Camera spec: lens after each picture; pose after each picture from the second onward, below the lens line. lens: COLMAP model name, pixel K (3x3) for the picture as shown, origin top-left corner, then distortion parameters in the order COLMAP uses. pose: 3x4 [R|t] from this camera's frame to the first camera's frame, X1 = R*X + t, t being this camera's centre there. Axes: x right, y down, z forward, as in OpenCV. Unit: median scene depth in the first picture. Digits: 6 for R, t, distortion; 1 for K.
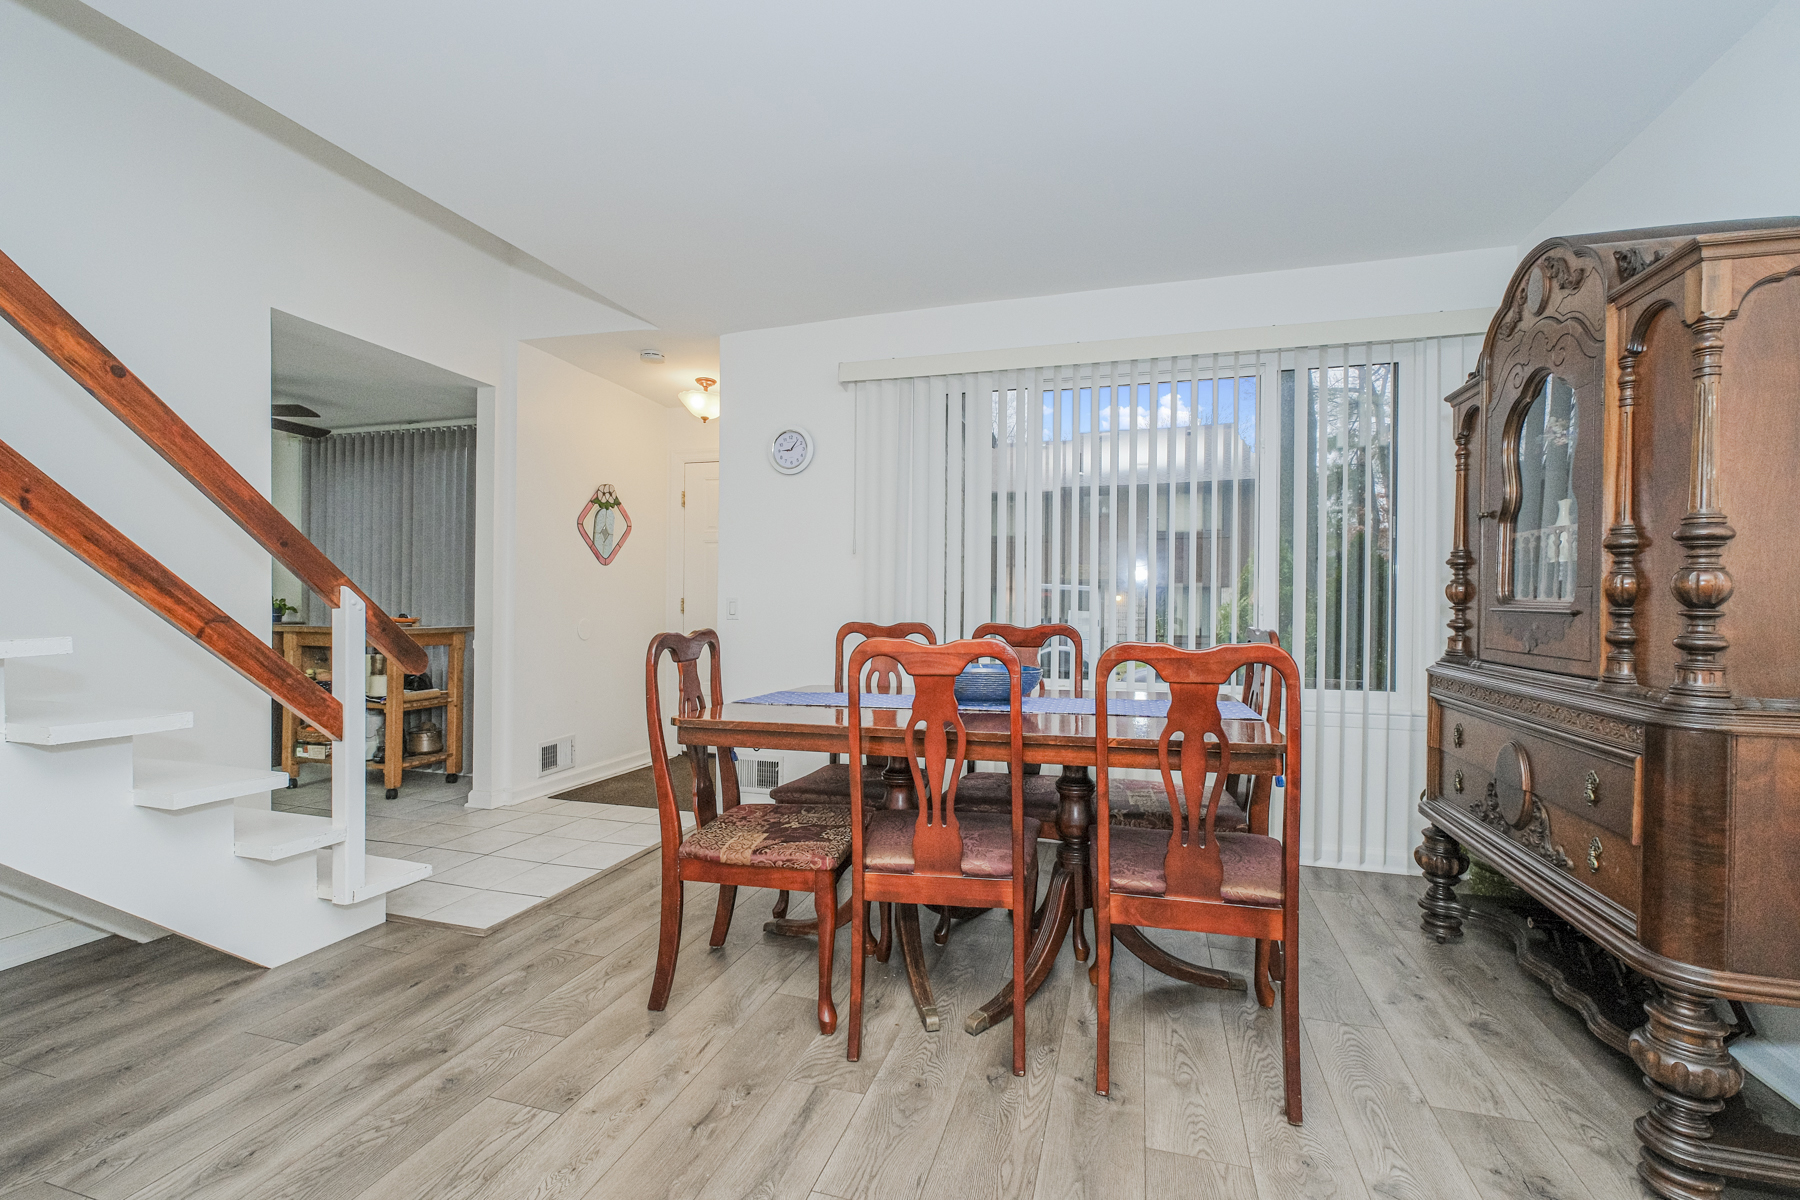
lens RADIAL K [[772.3, 0, 905.6], [0, 772.3, 603.8], [0, 0, 1]] dist [0.000512, -0.000820]
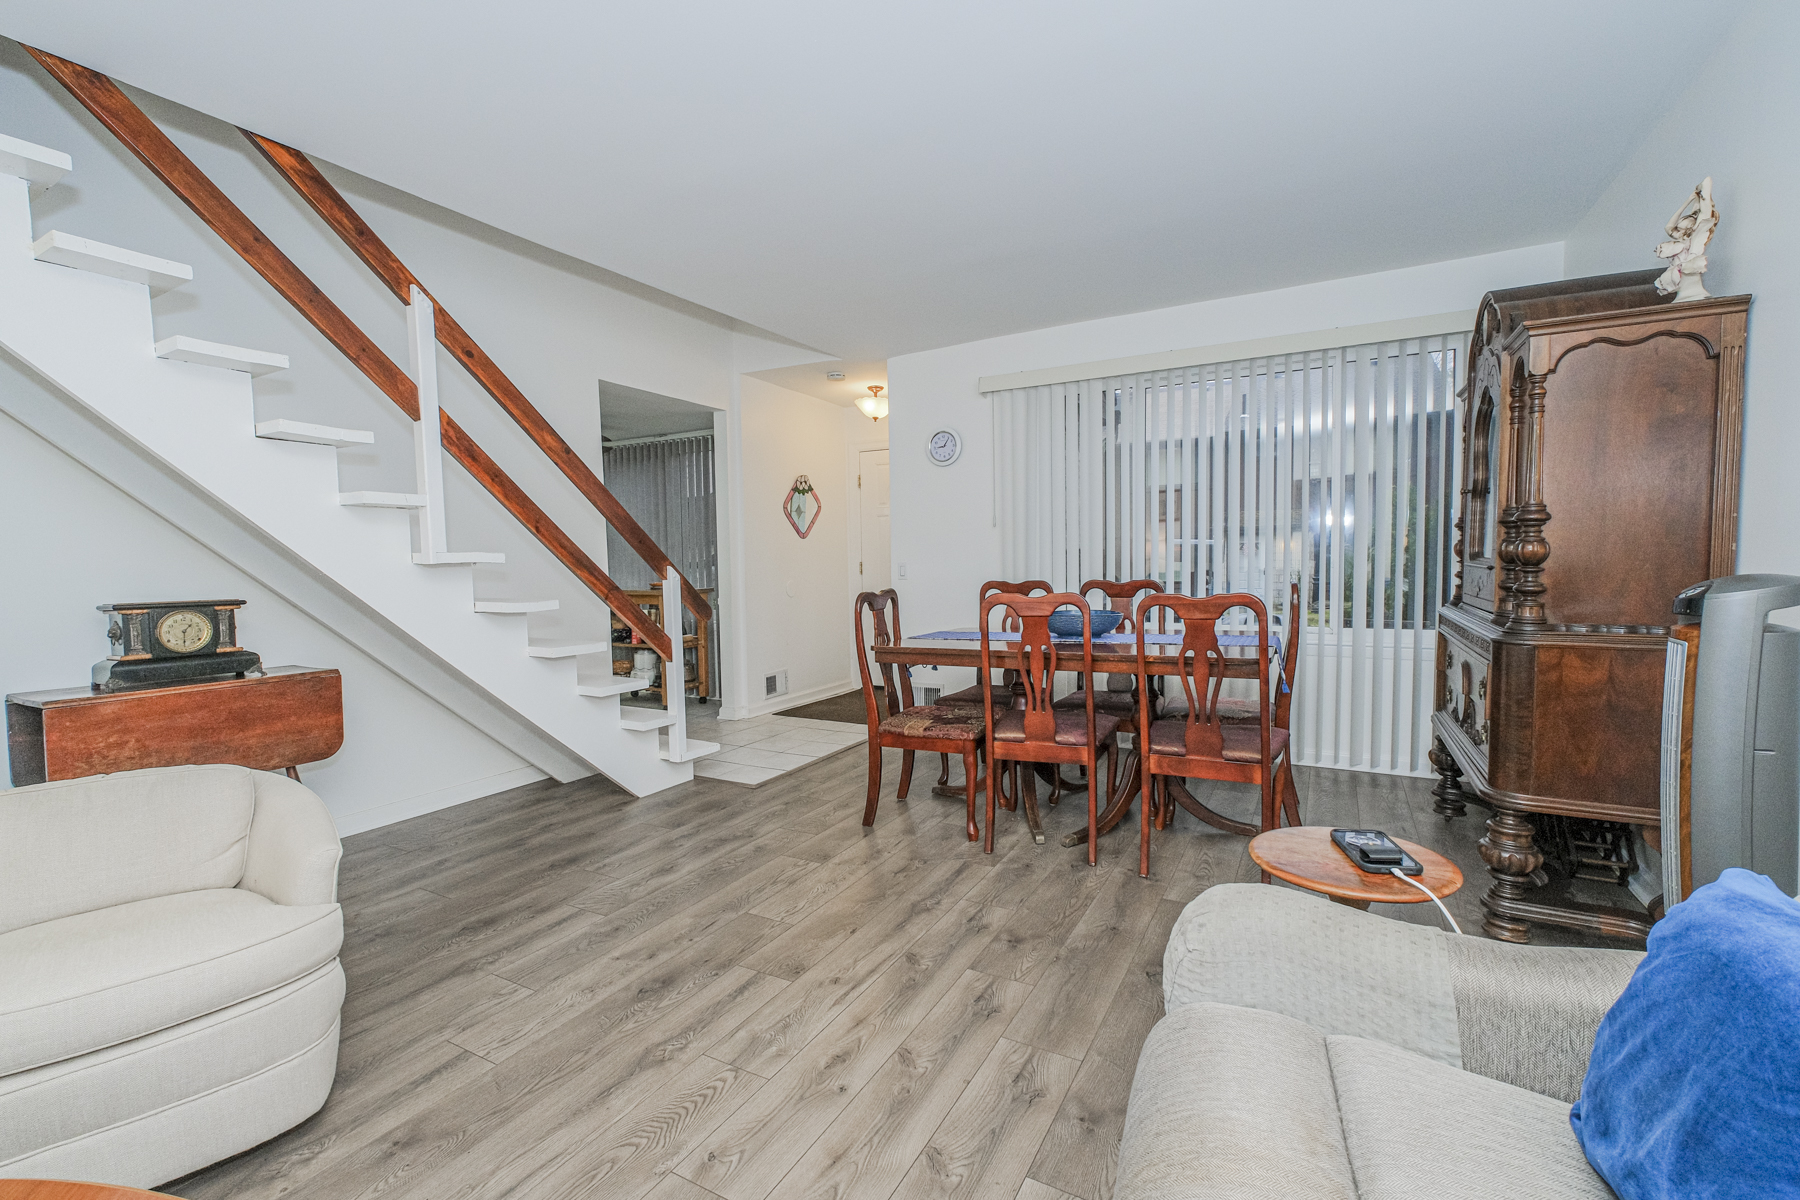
lens RADIAL K [[772.3, 0, 899.5], [0, 772.3, 594.9], [0, 0, 1]] dist [0.000512, -0.000820]
pose [[0.976742, -0.016106, -0.213811, 0.087716], [0.026594, 0.998575, 0.046266, -0.025989], [0.212761, -0.050876, 0.975779, -0.492569]]
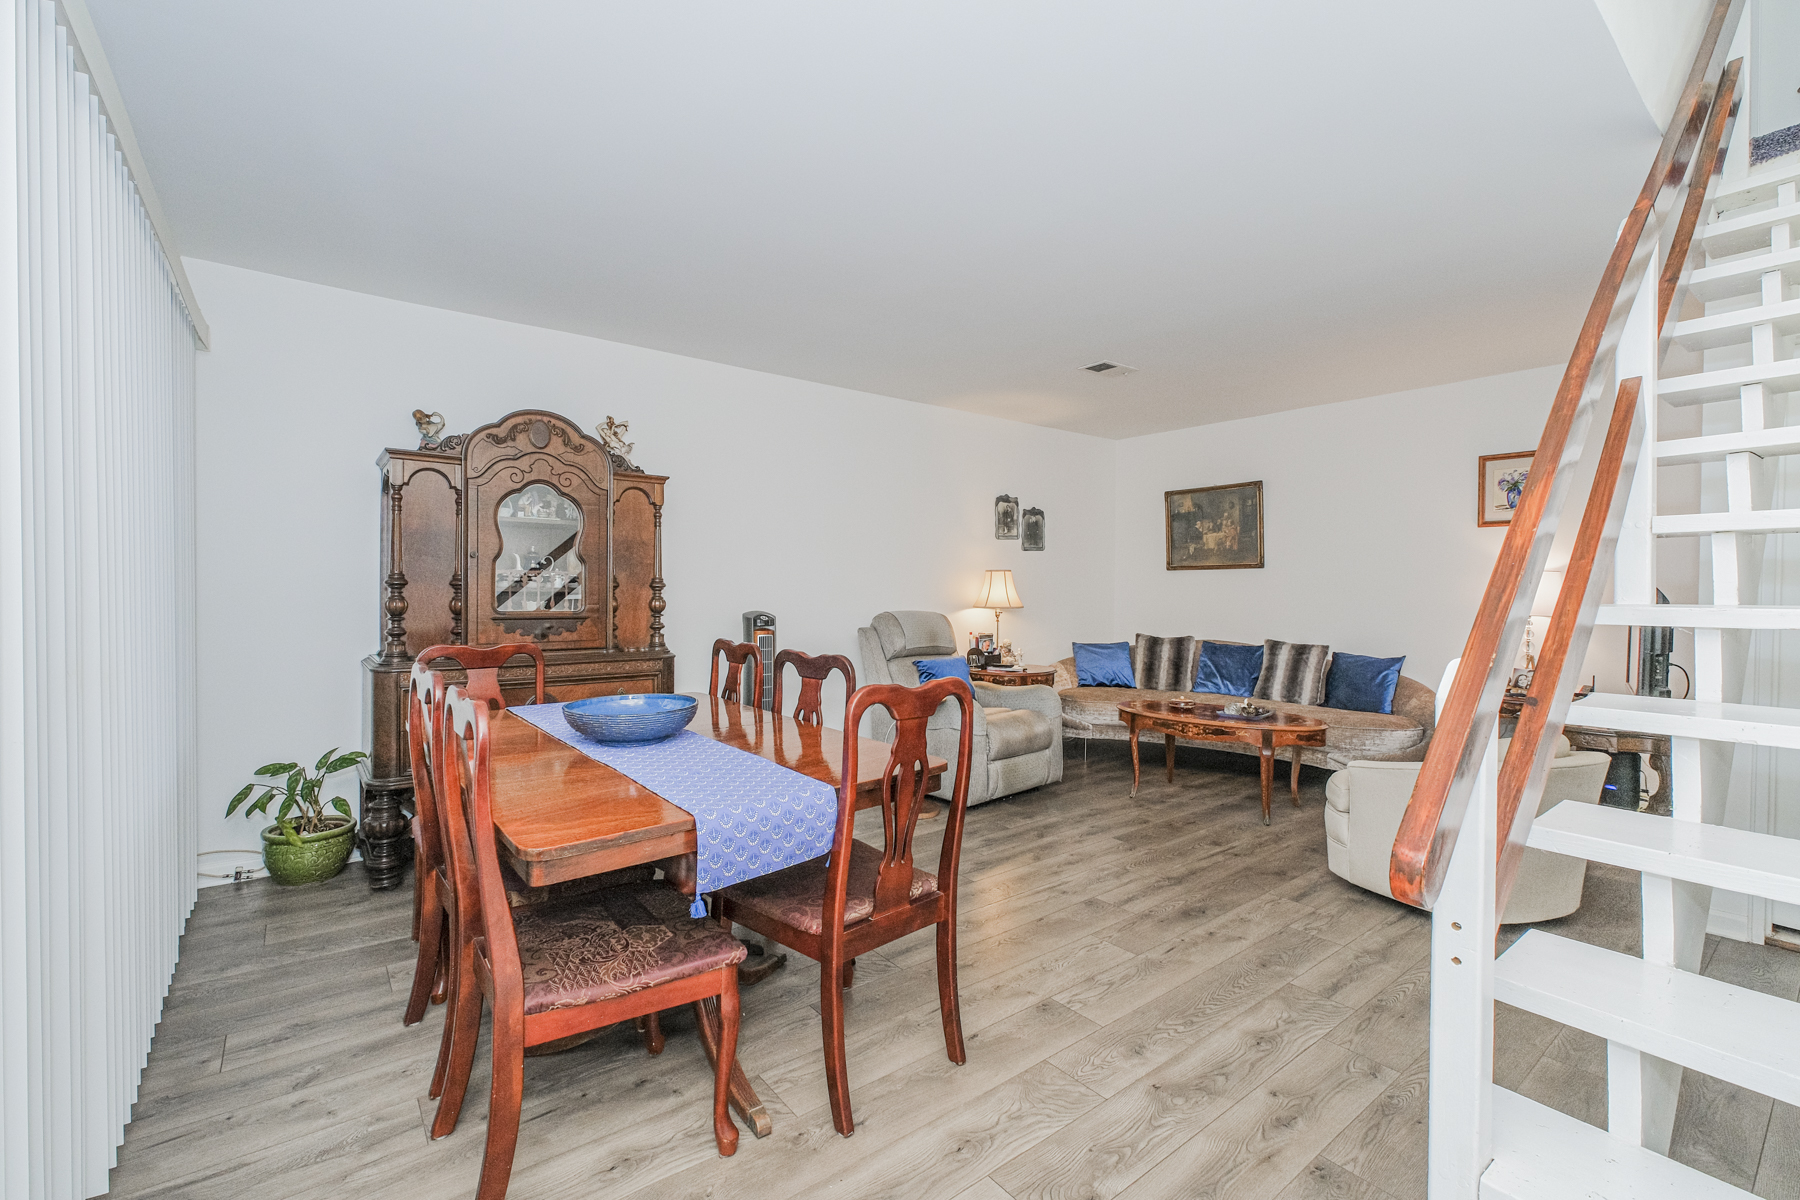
lens RADIAL K [[772.3, 0, 902.1], [0, 772.3, 595.1], [0, 0, 1]] dist [0.000512, -0.000820]
pose [[-0.816550, -0.021376, 0.576879, -0.757371], [-0.010510, 0.999699, 0.022166, -0.077798], [-0.577179, 0.012037, -0.816529, 1.703657]]
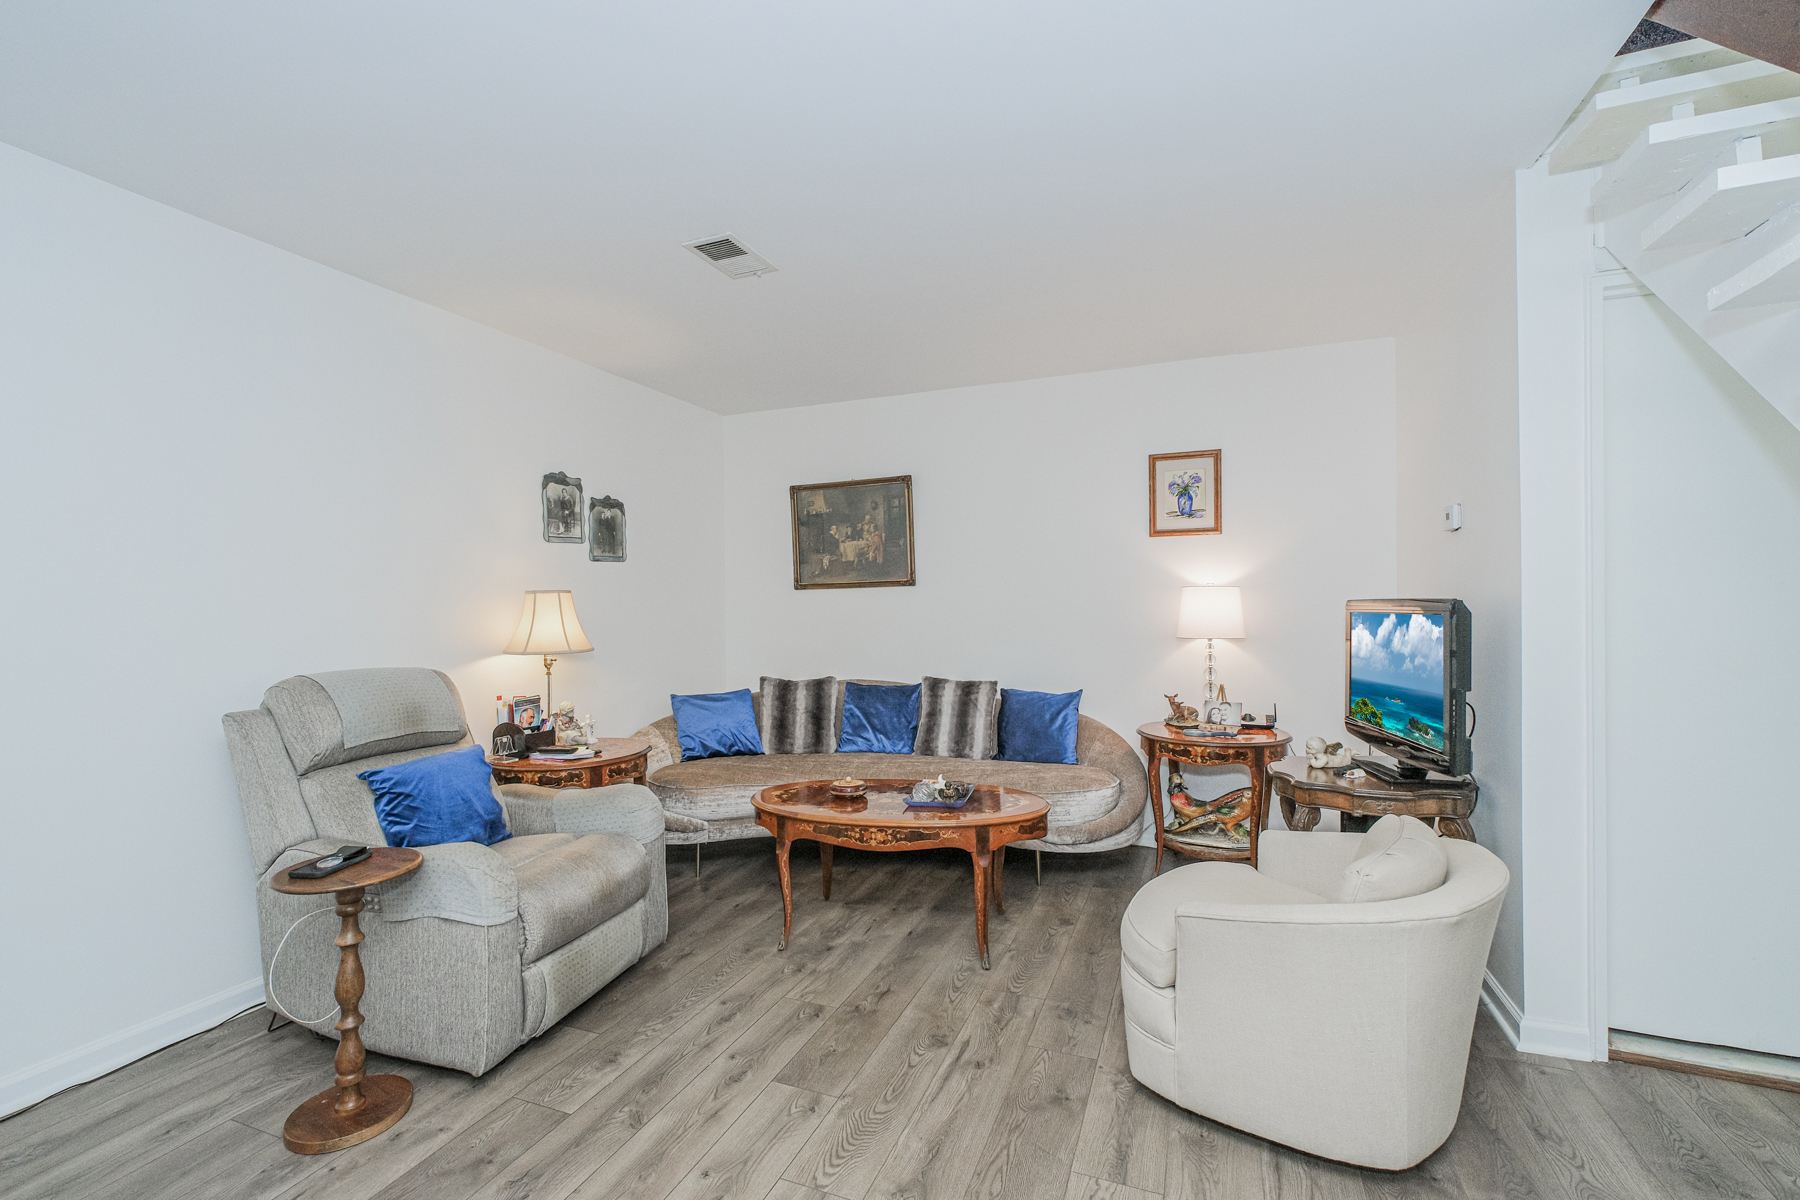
lens RADIAL K [[772.3, 0, 902.6], [0, 772.3, 608.5], [0, 0, 1]] dist [0.000512, -0.000820]
pose [[-0.996453, 0.003013, 0.084099, -0.399659], [0.003804, 0.999950, 0.009245, -0.082337], [-0.084067, 0.009532, -0.996415, 0.956221]]
